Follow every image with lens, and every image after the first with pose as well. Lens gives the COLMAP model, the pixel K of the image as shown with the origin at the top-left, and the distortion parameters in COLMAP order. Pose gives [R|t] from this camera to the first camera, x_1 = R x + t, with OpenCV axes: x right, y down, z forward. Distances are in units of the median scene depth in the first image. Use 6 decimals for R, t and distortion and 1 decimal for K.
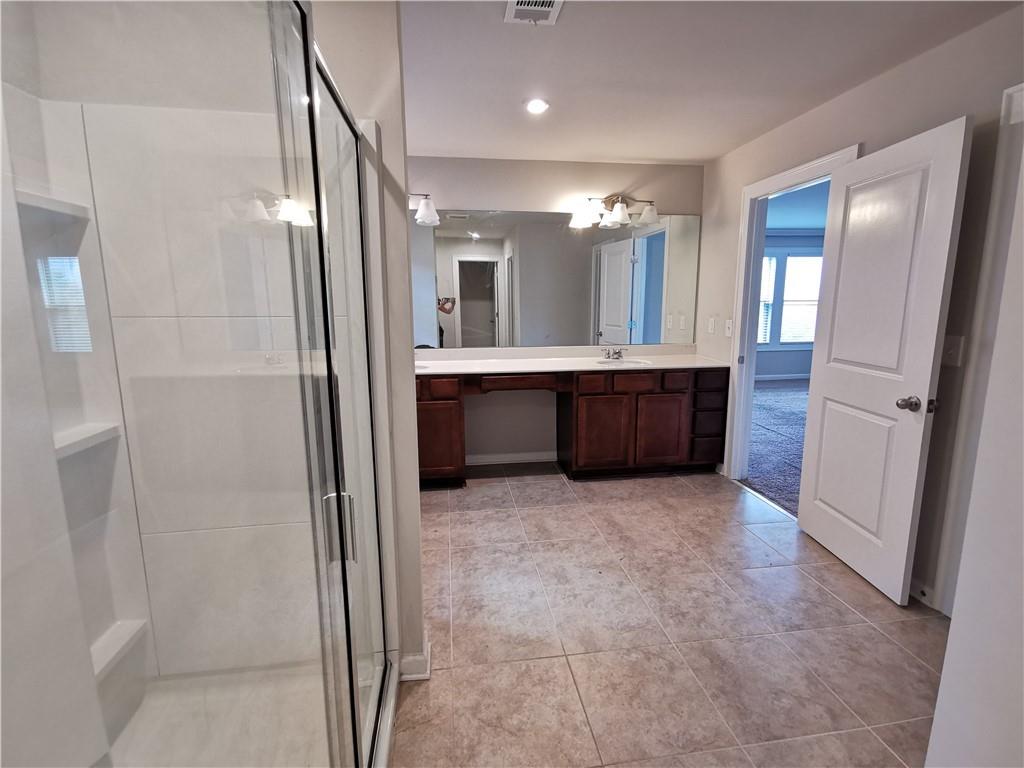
lens RADIAL K [[468.9, 0, 505.9], [0, 468.9, 377.9], [0, 0, 1]] dist [0.008470, -0.004914]
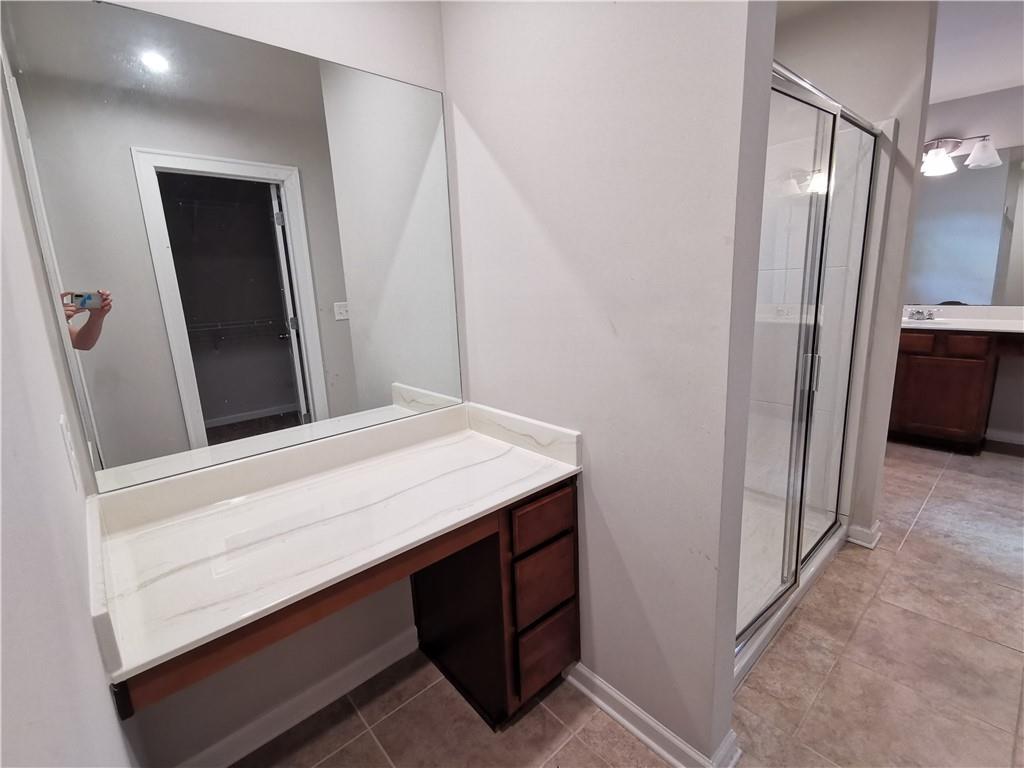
lens RADIAL K [[468.9, 0, 508.5], [0, 468.9, 374.0], [0, 0, 1]] dist [0.008470, -0.004914]
pose [[0.555460, 0.147892, -0.818286, 0.157311], [-0.096253, 0.988878, 0.113387, 0.066607], [0.825954, 0.015780, 0.563517, -0.330348]]
